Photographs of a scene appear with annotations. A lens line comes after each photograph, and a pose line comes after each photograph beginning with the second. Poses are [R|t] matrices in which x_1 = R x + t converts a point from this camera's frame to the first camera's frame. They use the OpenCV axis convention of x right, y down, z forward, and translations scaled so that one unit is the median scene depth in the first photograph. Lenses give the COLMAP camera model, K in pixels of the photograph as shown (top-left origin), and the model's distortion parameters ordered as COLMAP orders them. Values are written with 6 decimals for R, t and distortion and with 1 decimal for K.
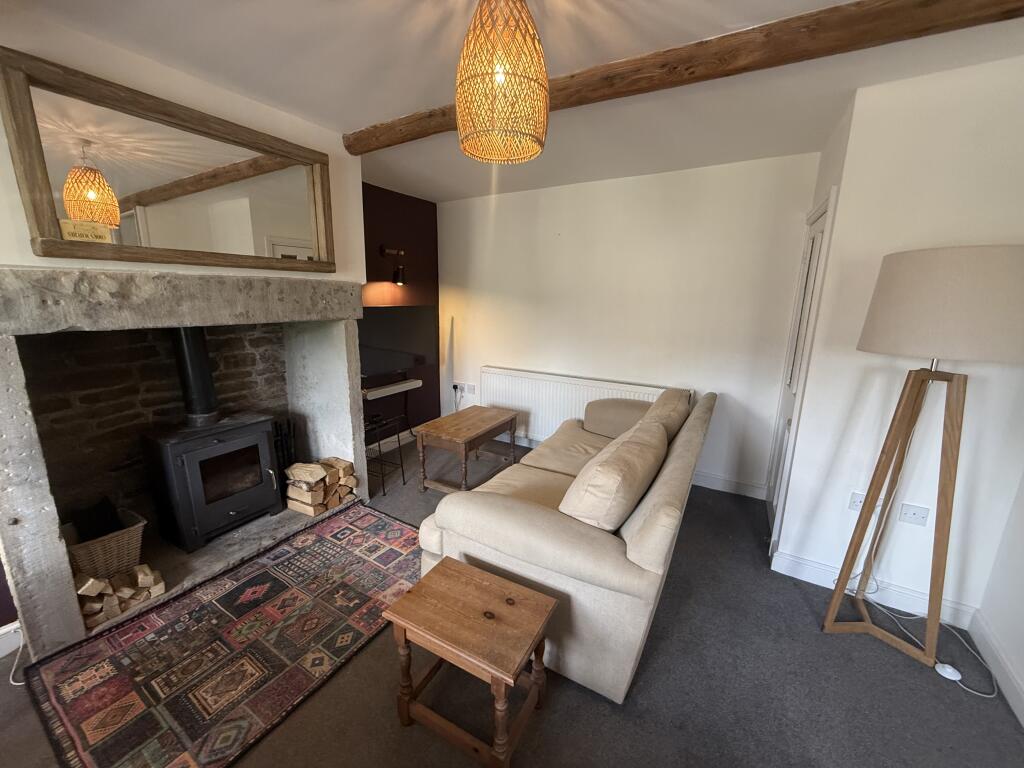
lens RADIAL K [[406.4, 0, 508.3], [0, 406.4, 386.5], [0, 0, 1]] dist [0.001977, 0.000381]
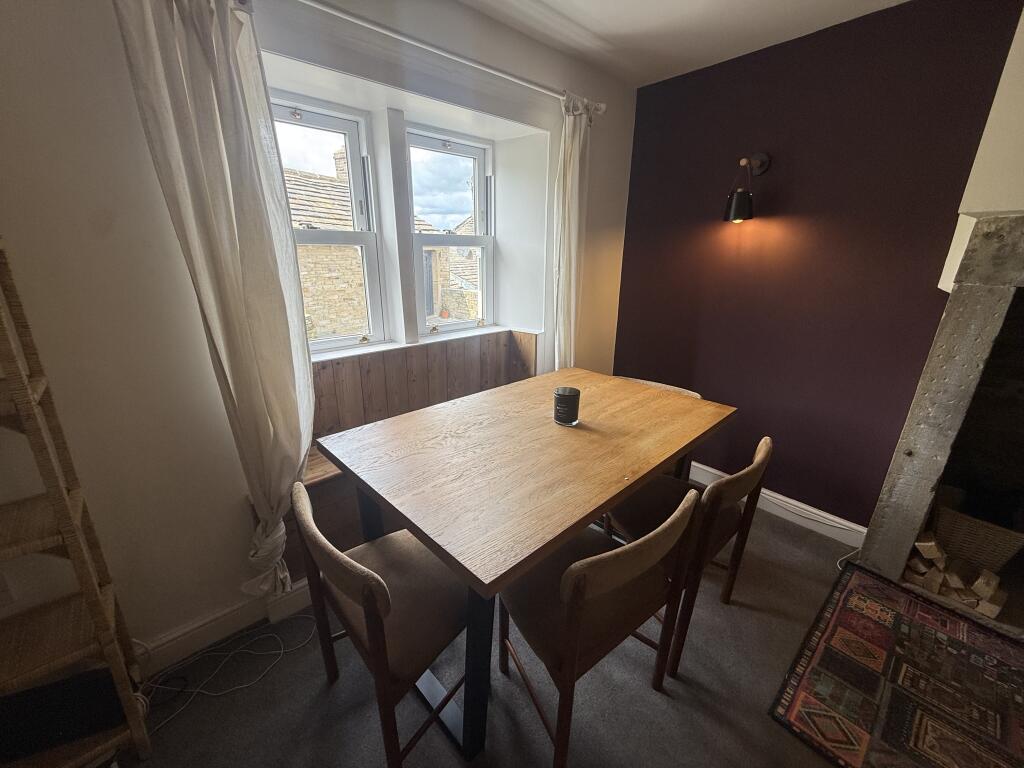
lens RADIAL K [[406.4, 0, 509.3], [0, 406.4, 383.9], [0, 0, 1]] dist [0.001977, 0.000381]
pose [[-0.291487, 0.276693, -0.915683, 0.071907], [-0.231931, 0.908247, 0.348276, 0.022408], [0.928032, 0.313893, -0.200568, 0.138125]]
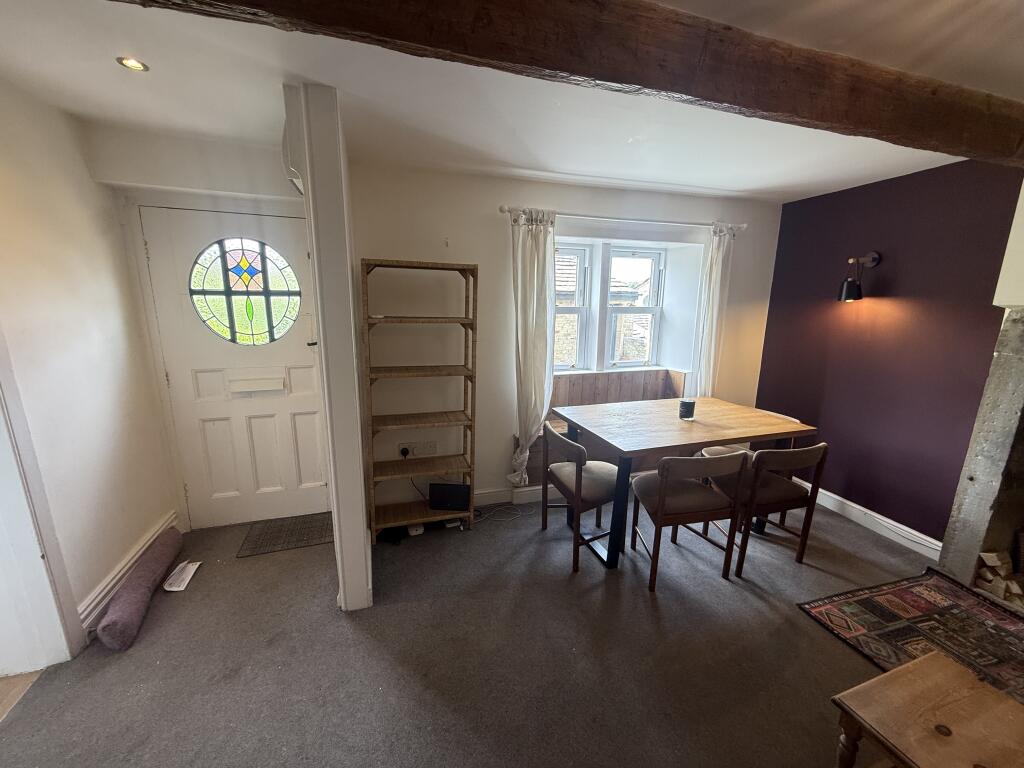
lens RADIAL K [[406.4, 0, 511.7], [0, 406.4, 384.2], [0, 0, 1]] dist [0.001977, 0.000381]
pose [[-0.664622, 0.128521, -0.736043, 0.856981], [-0.193366, 0.921950, 0.335586, -0.143040], [0.721725, 0.365364, -0.587897, 0.509018]]
